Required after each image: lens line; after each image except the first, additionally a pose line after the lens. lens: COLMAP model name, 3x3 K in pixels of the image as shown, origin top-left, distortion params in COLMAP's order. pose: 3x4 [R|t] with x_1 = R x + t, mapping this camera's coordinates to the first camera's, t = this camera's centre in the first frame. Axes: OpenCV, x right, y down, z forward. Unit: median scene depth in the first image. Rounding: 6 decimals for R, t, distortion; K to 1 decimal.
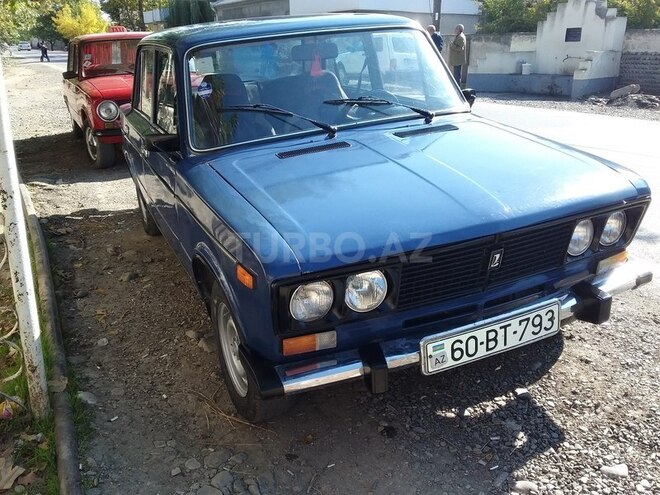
lens RADIAL K [[606.4, 0, 330.0], [0, 606.4, 247.5], [0, 0, 1]] dist [0.083115, -0.147401]
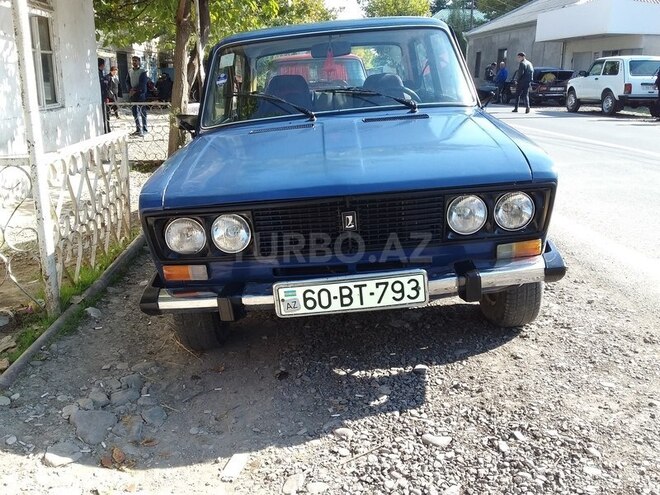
lens RADIAL K [[606.4, 0, 330.0], [0, 606.4, 247.5], [0, 0, 1]] dist [0.083115, -0.147401]
pose [[0.918732, 0.106141, -0.380349, 0.638442], [-0.123378, 0.992134, -0.021151, 0.091281], [0.375113, 0.066359, 0.924601, -0.013206]]
